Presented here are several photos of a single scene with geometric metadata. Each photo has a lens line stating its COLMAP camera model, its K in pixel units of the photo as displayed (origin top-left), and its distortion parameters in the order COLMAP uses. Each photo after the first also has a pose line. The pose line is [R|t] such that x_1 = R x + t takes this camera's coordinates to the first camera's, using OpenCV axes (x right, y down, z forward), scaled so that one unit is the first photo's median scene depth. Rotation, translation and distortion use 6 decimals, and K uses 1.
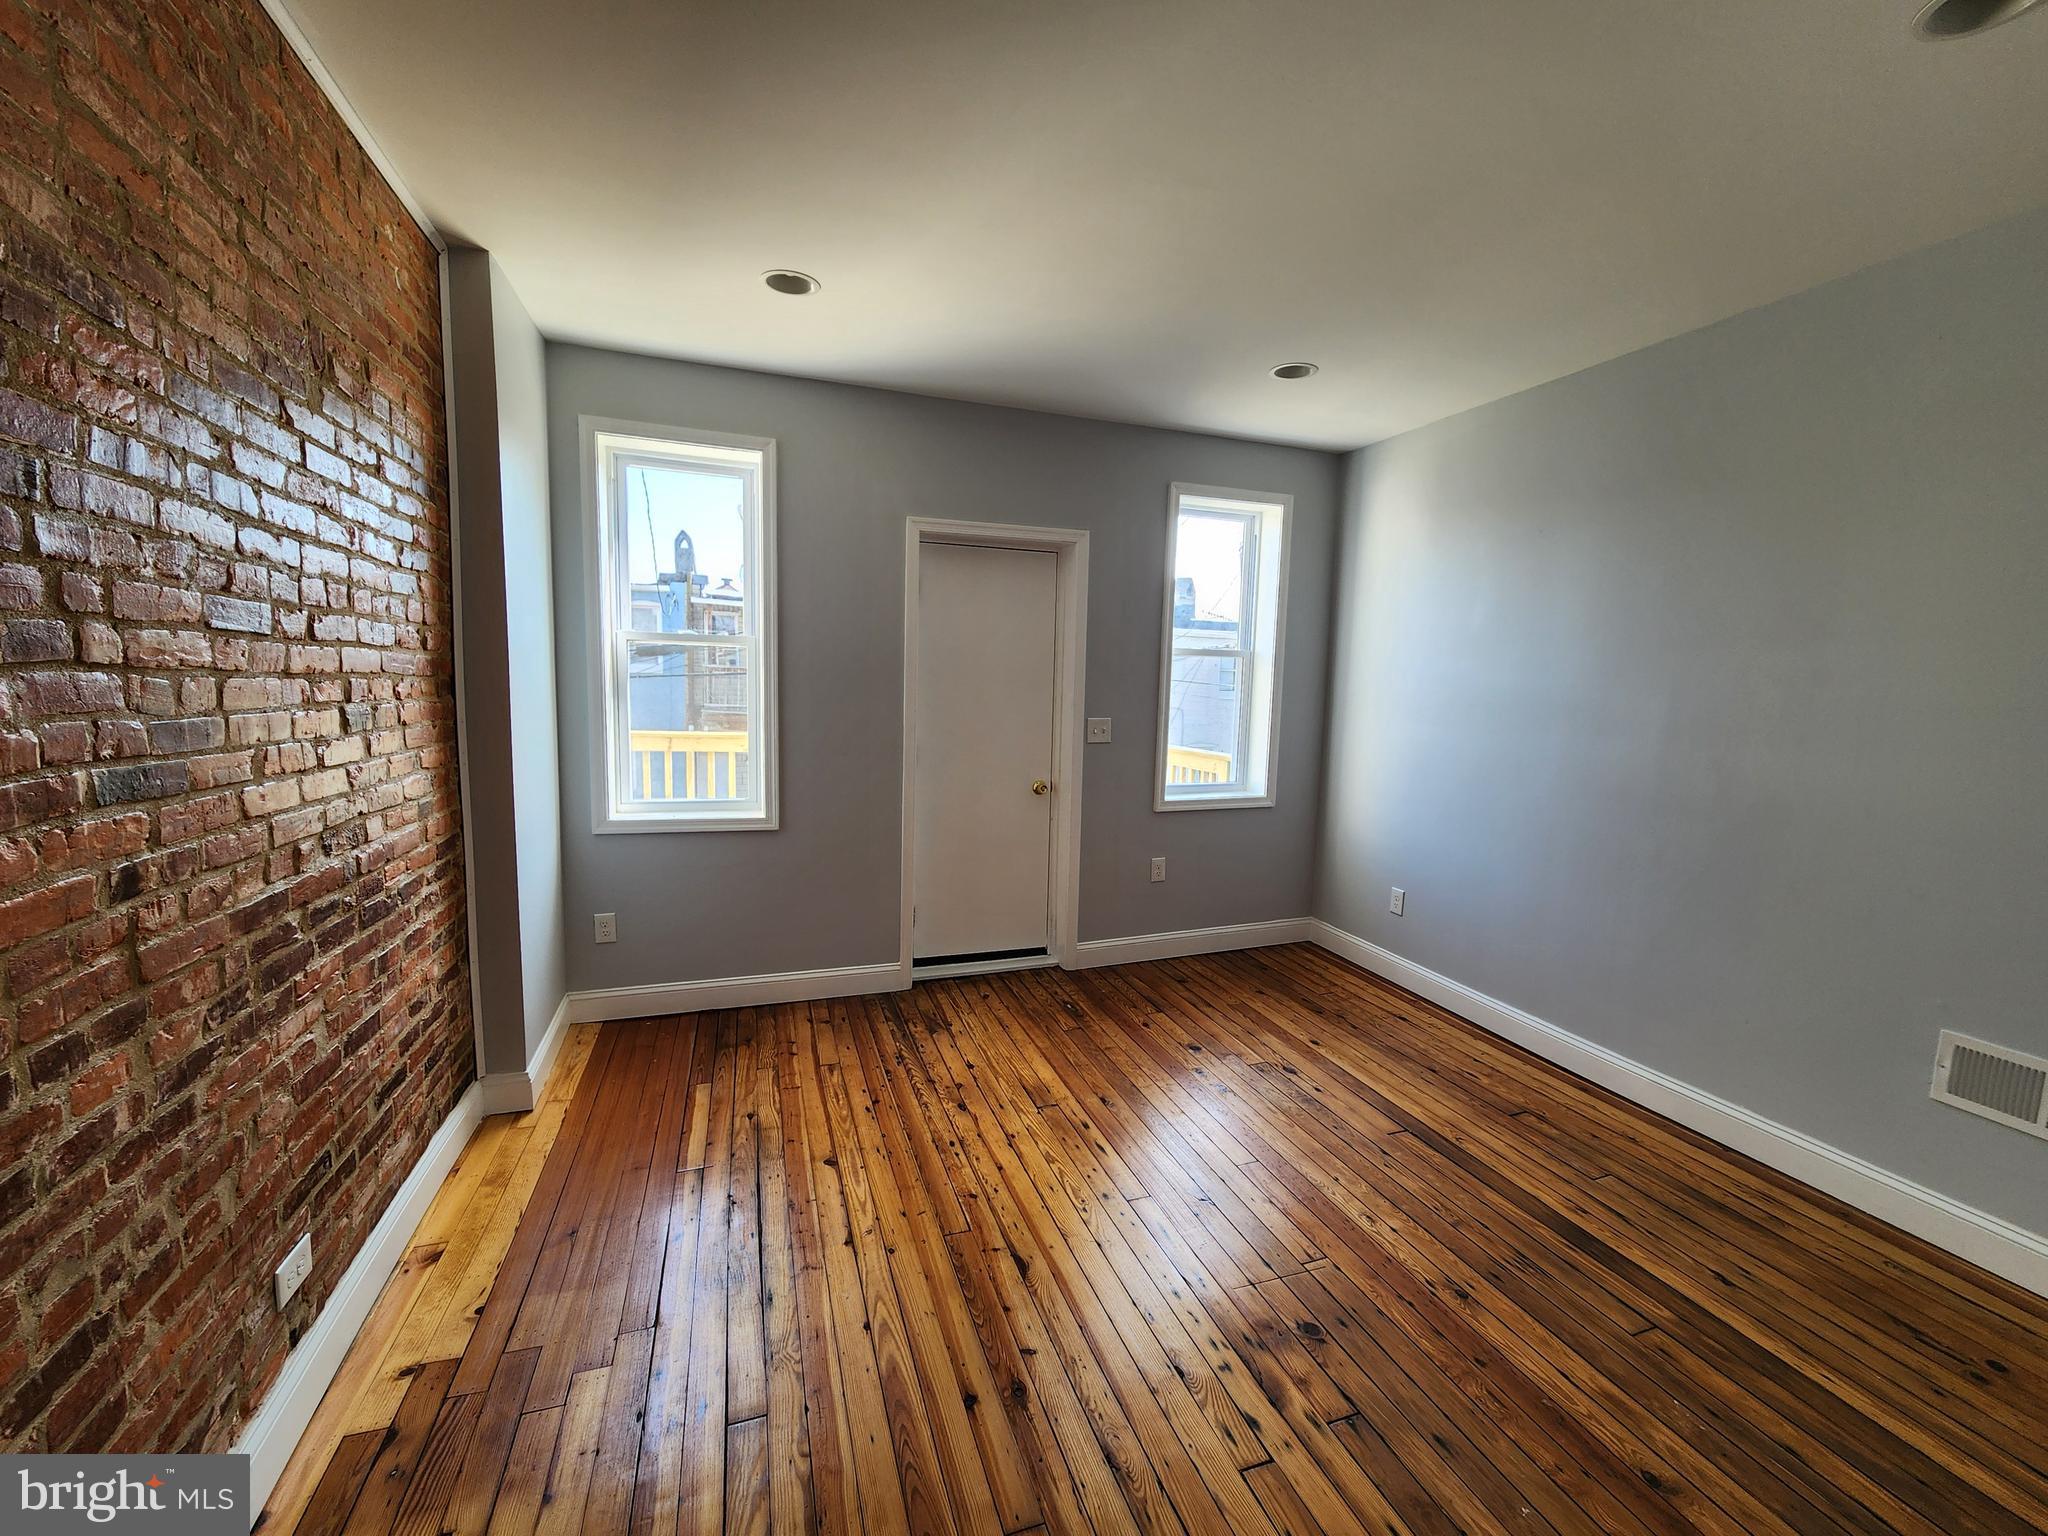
lens RADIAL K [[831.8, 0, 1028.8], [0, 831.8, 768.2], [0, 0, 1]] dist [-0.000308, 0.000066]
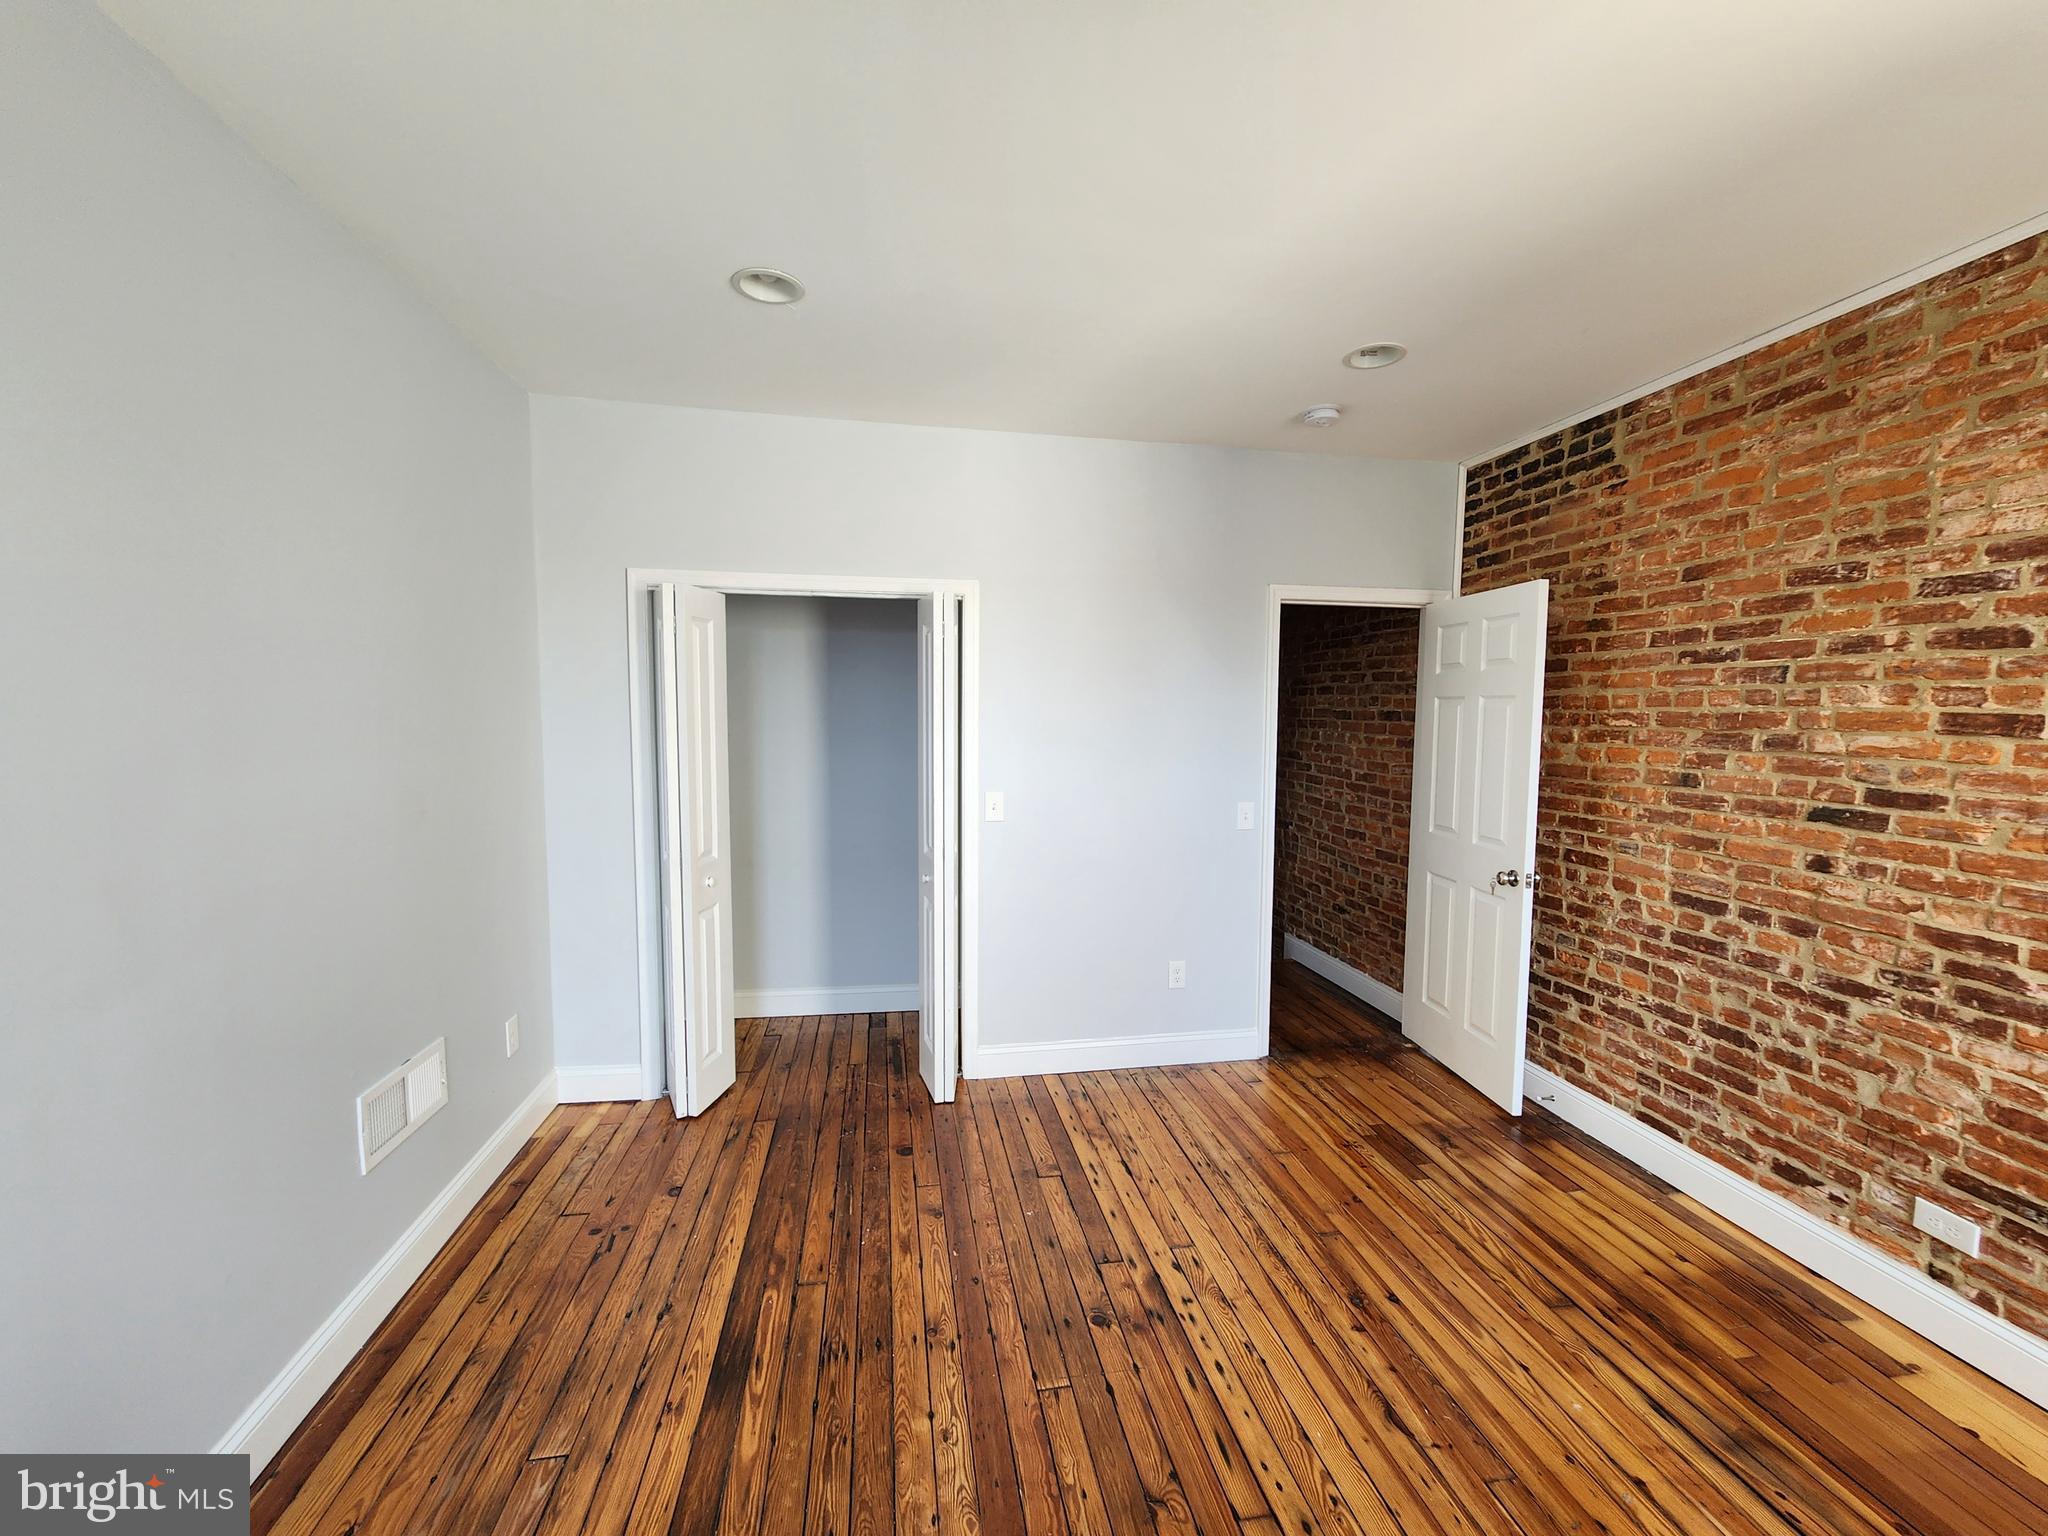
lens RADIAL K [[831.8, 0, 1025.7], [0, 831.8, 771.2], [0, 0, 1]] dist [-0.000308, 0.000066]
pose [[-0.986585, -0.046140, 0.156591, 0.309158], [-0.017831, 0.983944, 0.177582, -0.255645], [-0.162270, 0.172407, -0.971568, 2.057989]]
